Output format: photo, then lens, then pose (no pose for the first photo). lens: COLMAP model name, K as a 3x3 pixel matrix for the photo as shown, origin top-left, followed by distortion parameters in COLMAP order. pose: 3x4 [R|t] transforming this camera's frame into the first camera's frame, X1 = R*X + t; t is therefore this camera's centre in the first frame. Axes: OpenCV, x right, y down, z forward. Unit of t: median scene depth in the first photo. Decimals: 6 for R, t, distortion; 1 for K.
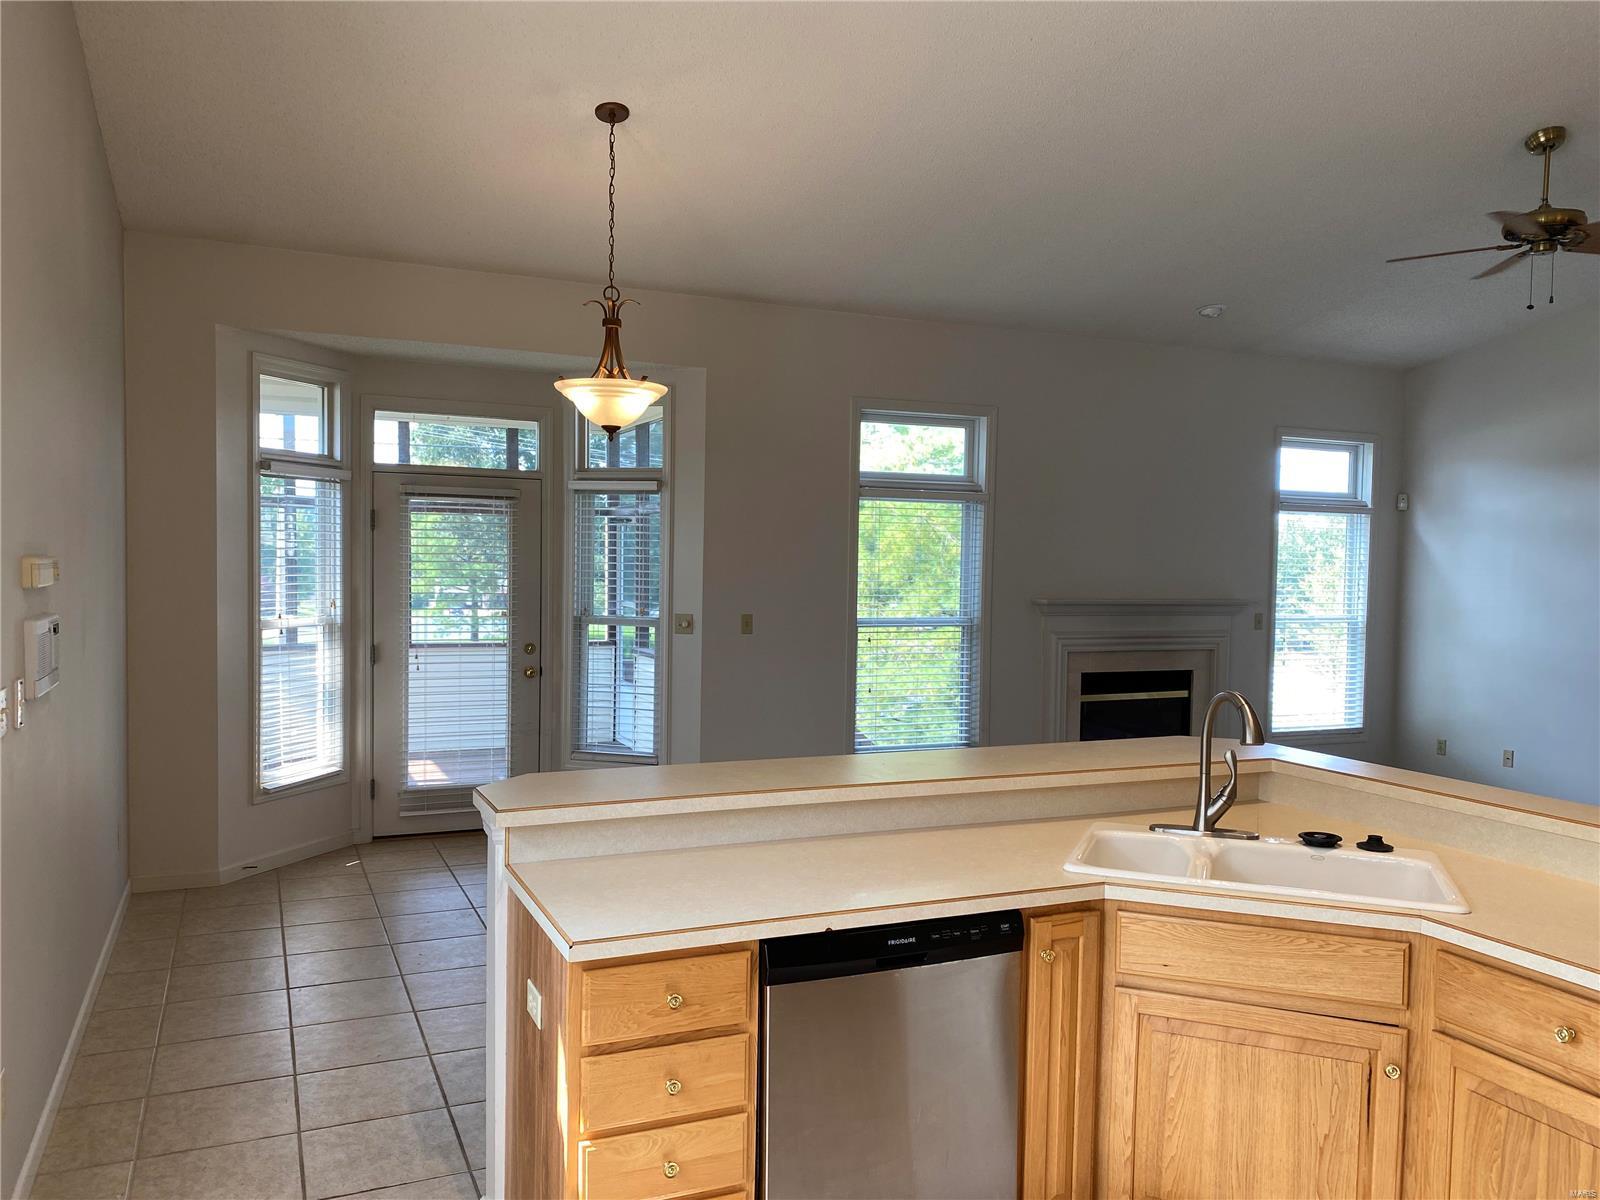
lens RADIAL K [[1223.9, 0, 806.9], [0, 1223.9, 596.7], [0, 0, 1]] dist [0.028463, -0.034608]
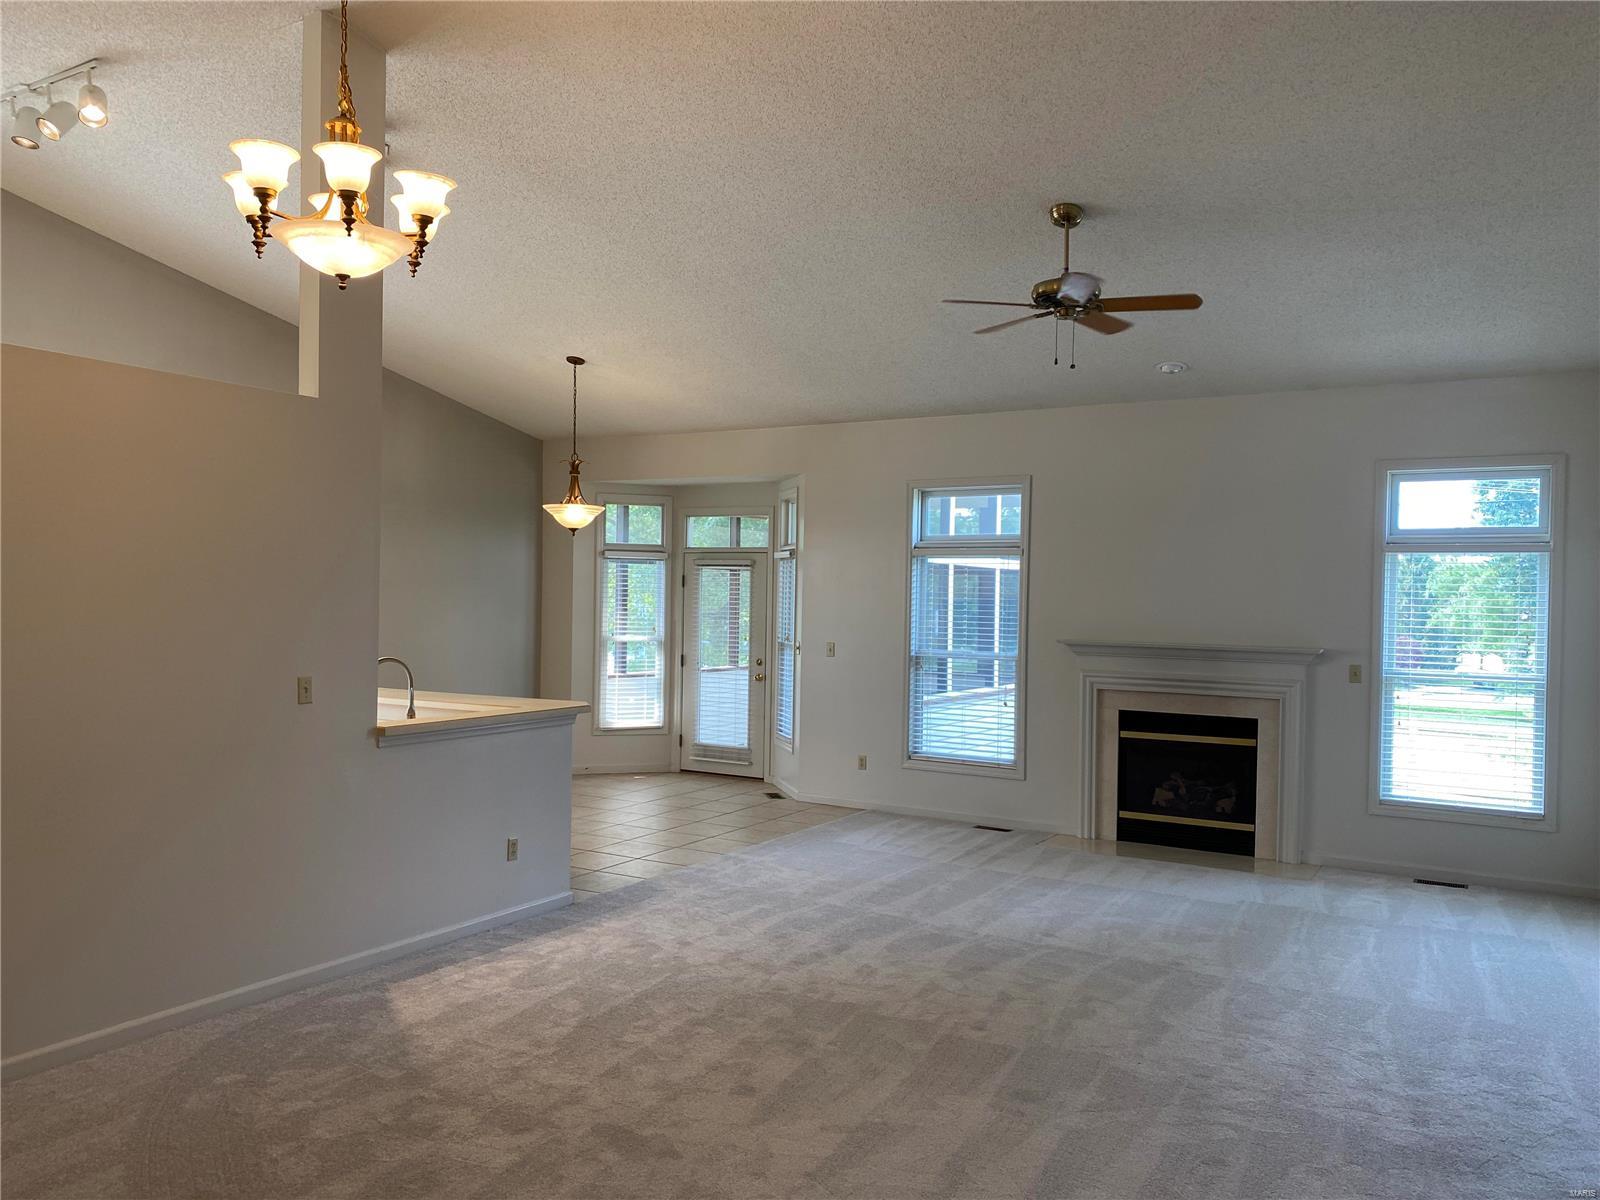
lens RADIAL K [[1223.9, 0, 786.9], [0, 1223.9, 611.0], [0, 0, 1]] dist [0.028463, -0.034608]
pose [[0.561798, 0.000967, -0.827274, 0.956798], [-0.037222, 0.999016, -0.024110, 0.011945], [0.826437, 0.044338, 0.561281, 0.144215]]
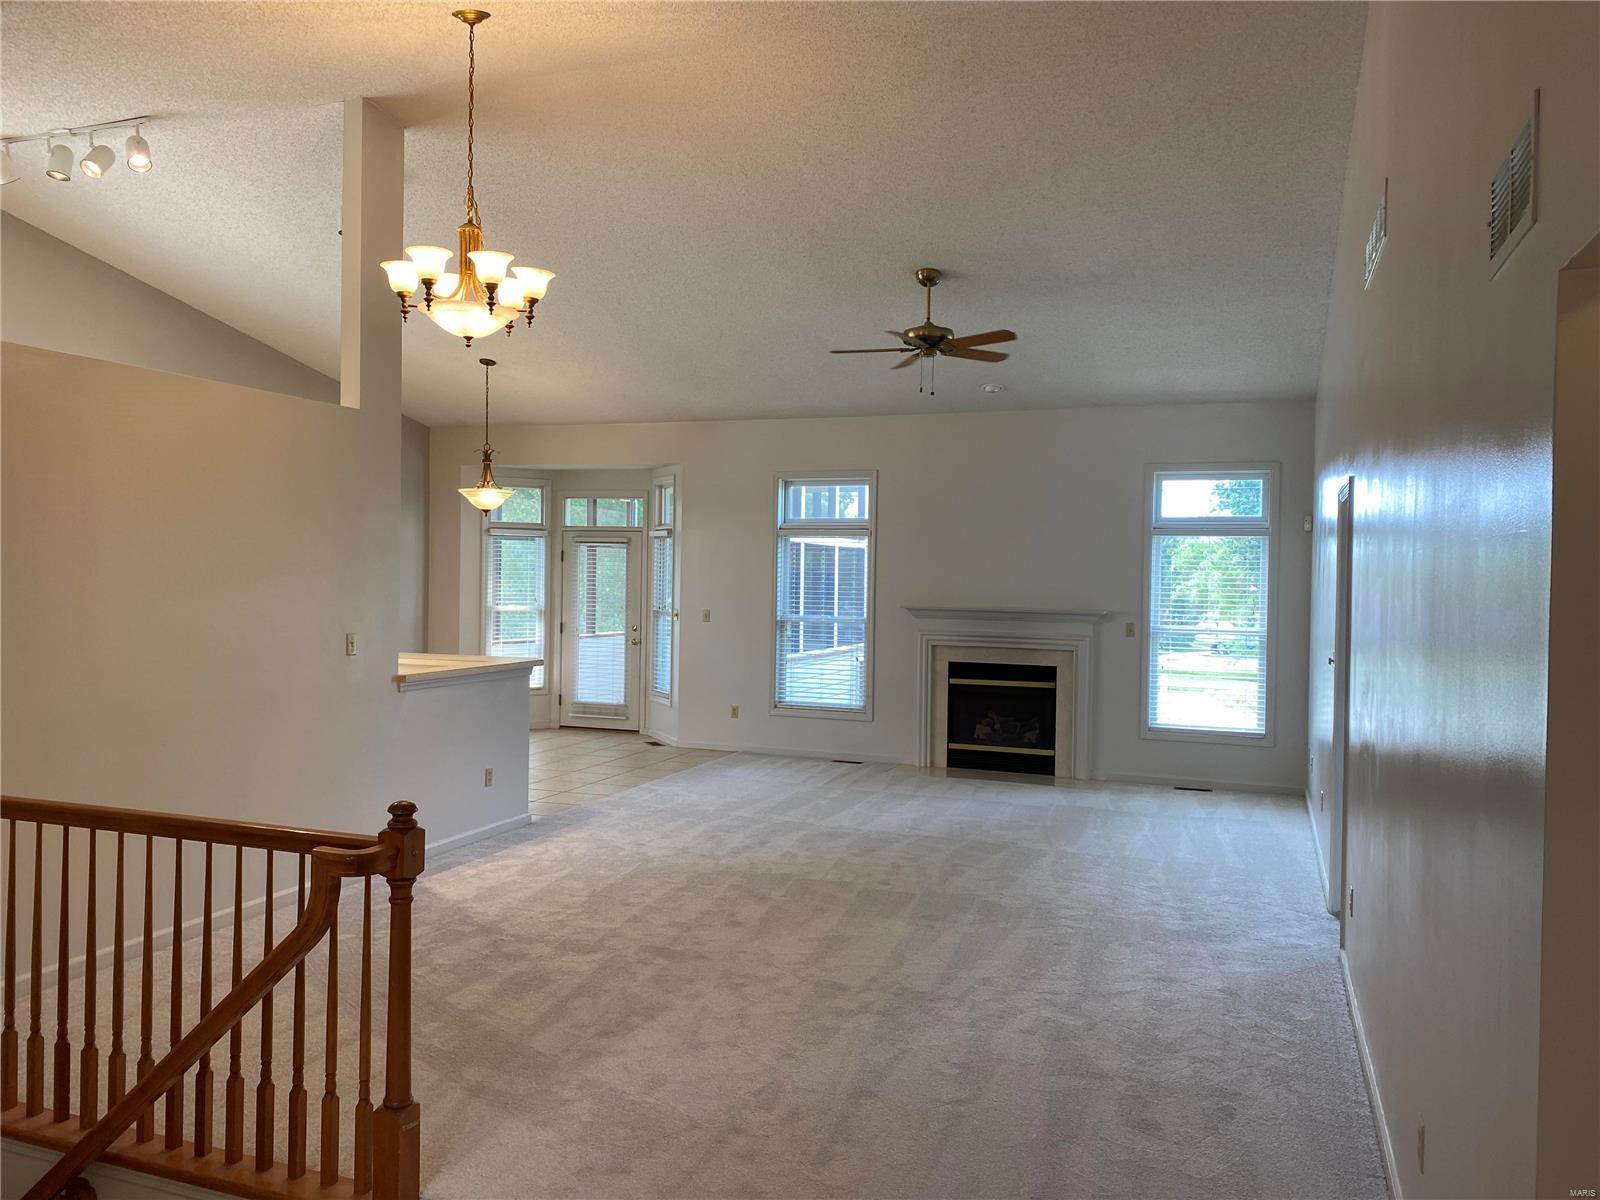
lens RADIAL K [[1223.9, 0, 783.1], [0, 1223.9, 592.1], [0, 0, 1]] dist [0.028463, -0.034608]
pose [[0.697223, 0.003232, -0.716847, 1.053067], [-0.030103, 0.999240, -0.024773, 0.024701], [0.716222, 0.038851, 0.696791, -0.060374]]
